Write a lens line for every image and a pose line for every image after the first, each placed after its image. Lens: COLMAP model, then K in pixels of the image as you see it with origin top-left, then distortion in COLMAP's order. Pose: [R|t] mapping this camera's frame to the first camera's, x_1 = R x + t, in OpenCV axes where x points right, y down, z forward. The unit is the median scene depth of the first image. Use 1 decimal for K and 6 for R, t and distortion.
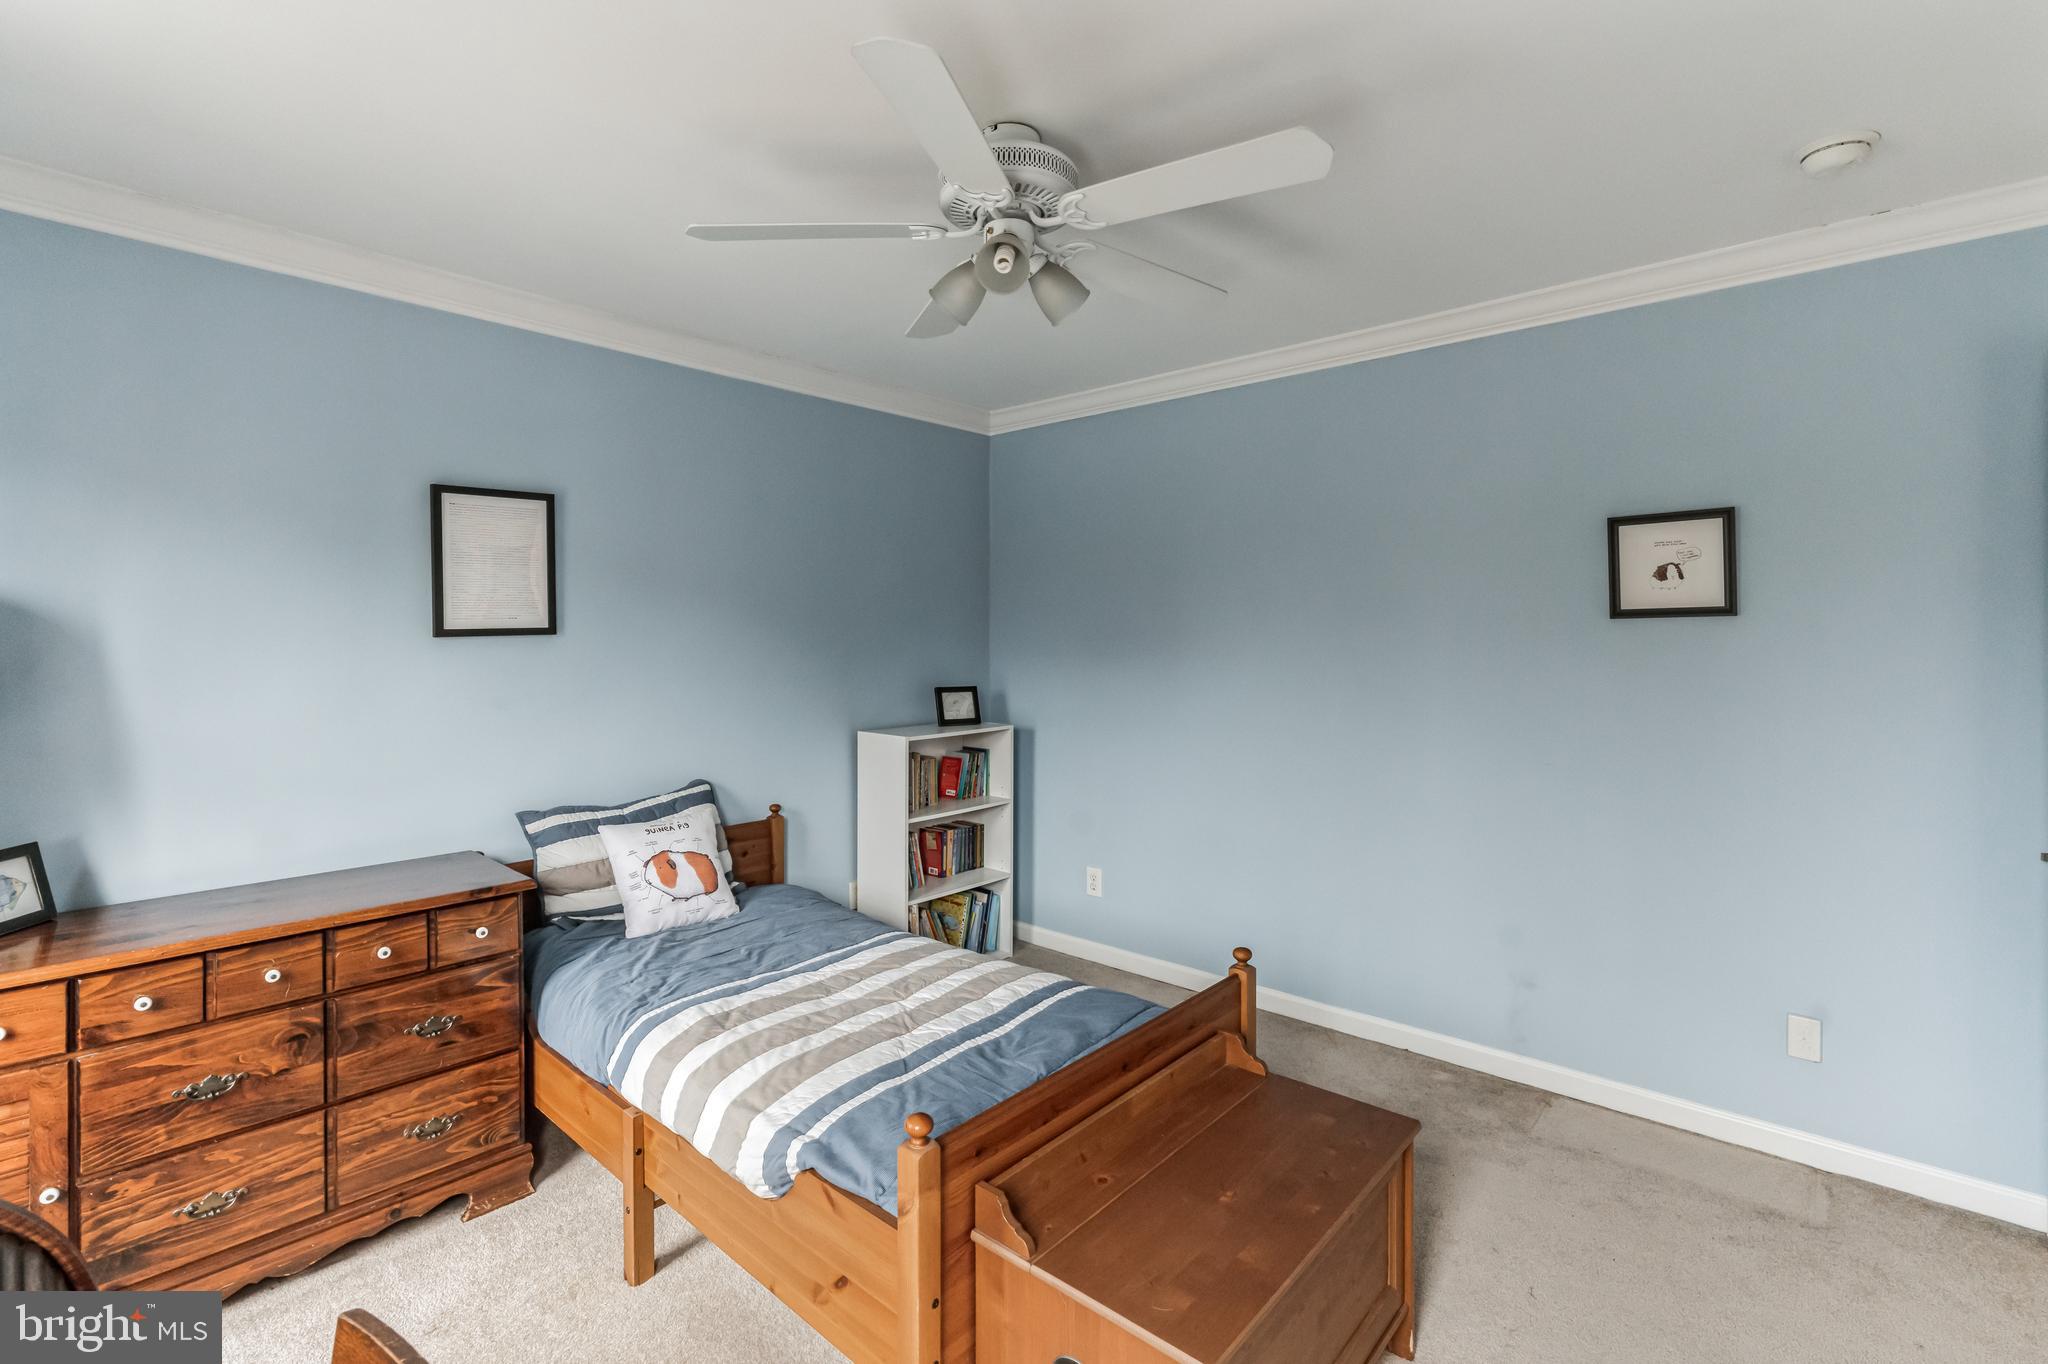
lens RADIAL K [[923.8, 0, 998.4], [0, 923.8, 637.7], [0, 0, 1]] dist [-0.010939, 0.002528]
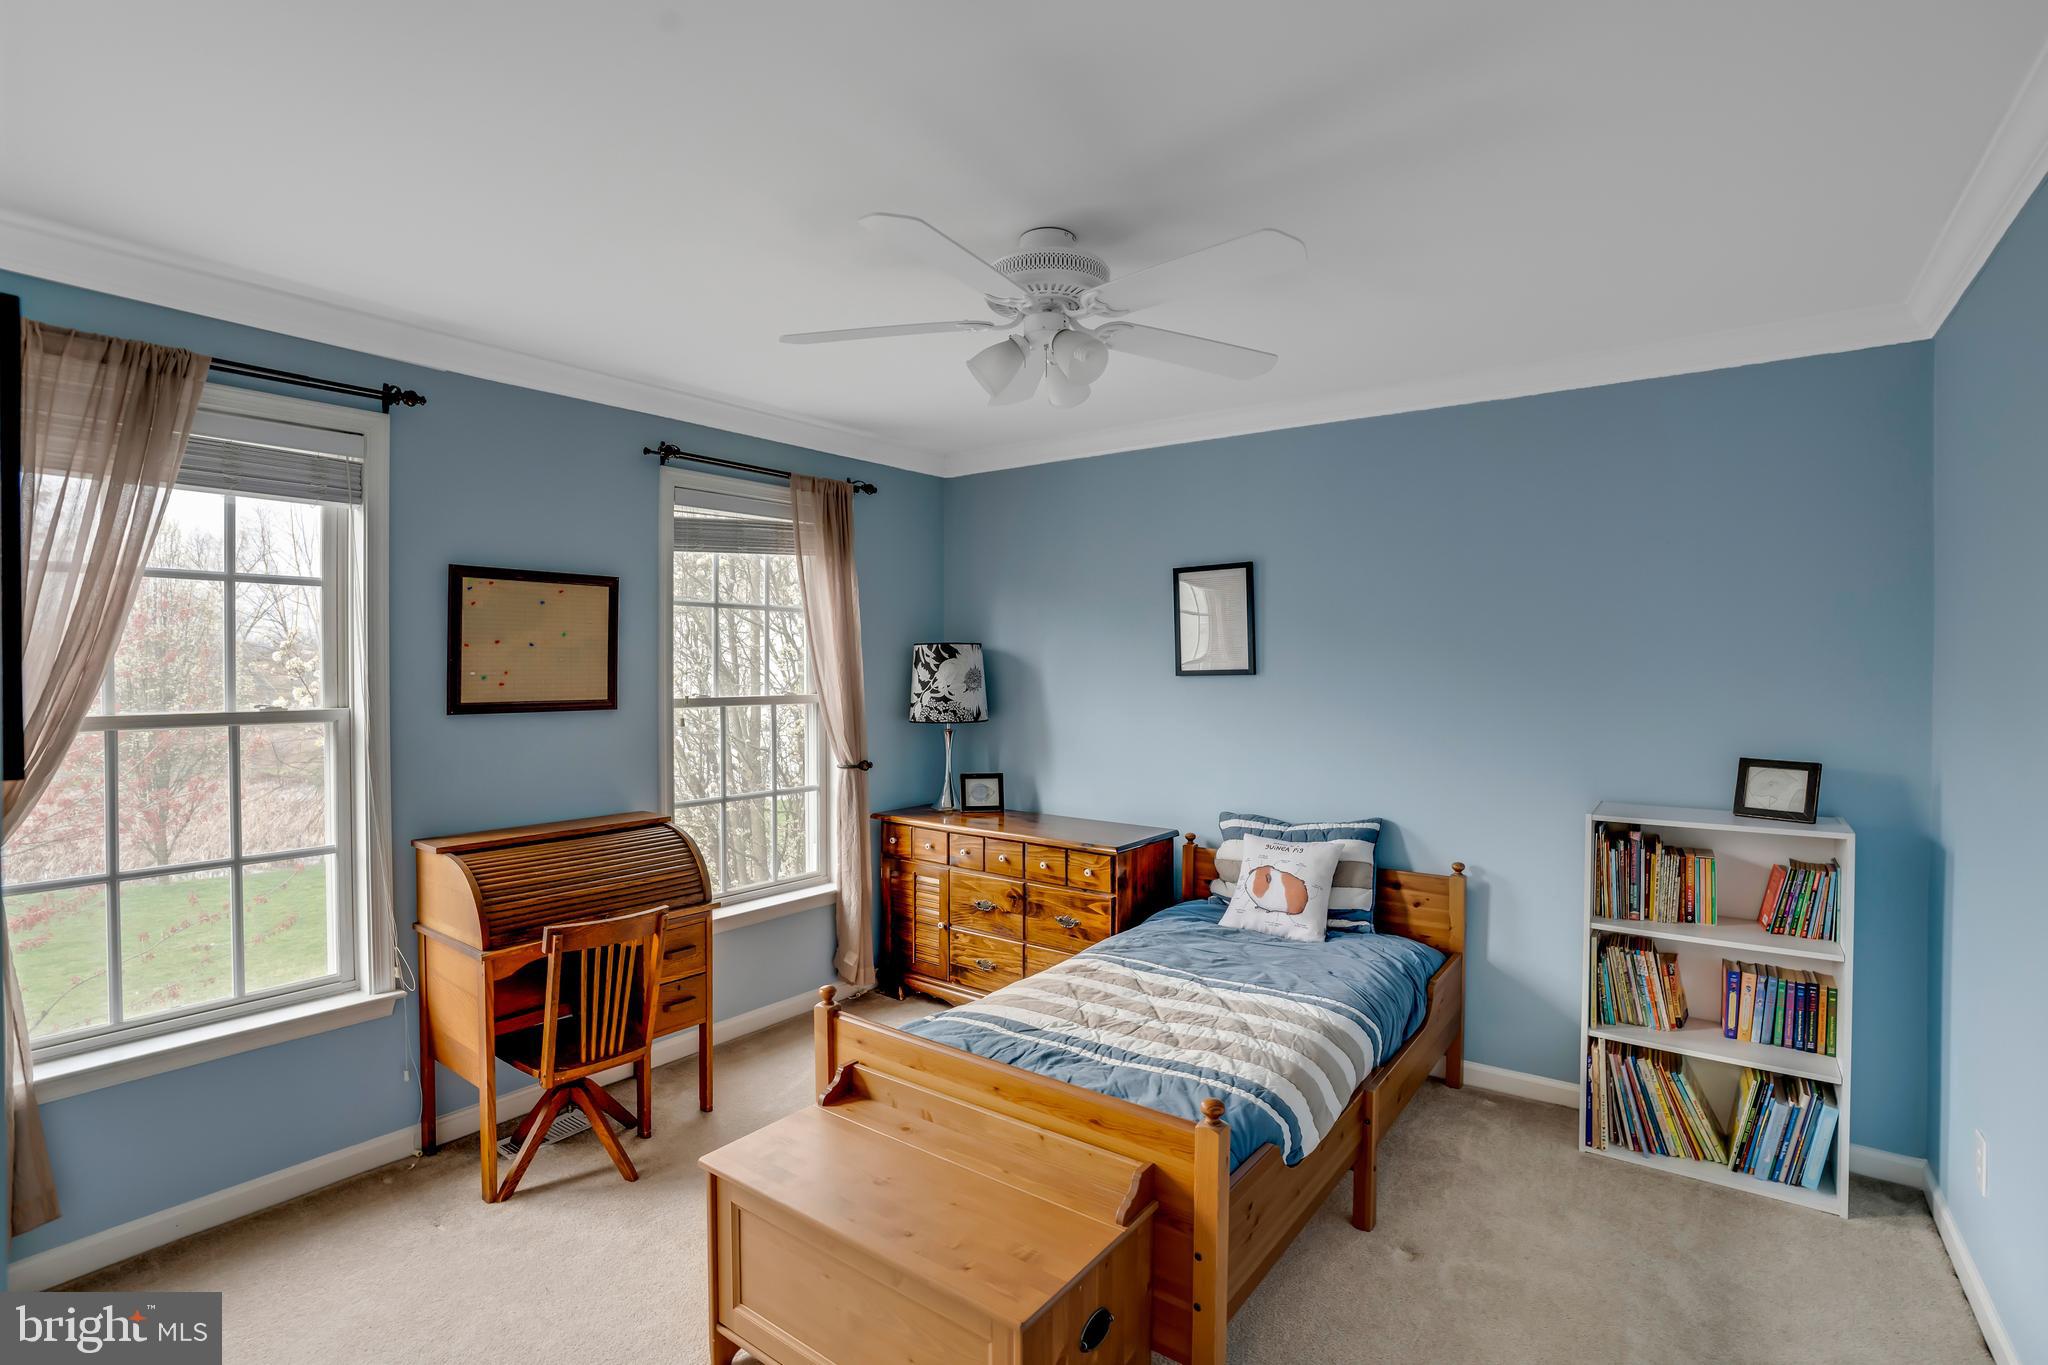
lens RADIAL K [[954.6, 0, 1024.0], [0, 954.6, 670.3], [0, 0, 1]] dist [-0.045350, 0.000006]
pose [[0.112462, 0.010734, -0.993598, 0.878579], [-0.002585, 0.999941, 0.010510, -0.026240], [0.993653, 0.001387, 0.112483, 0.642411]]
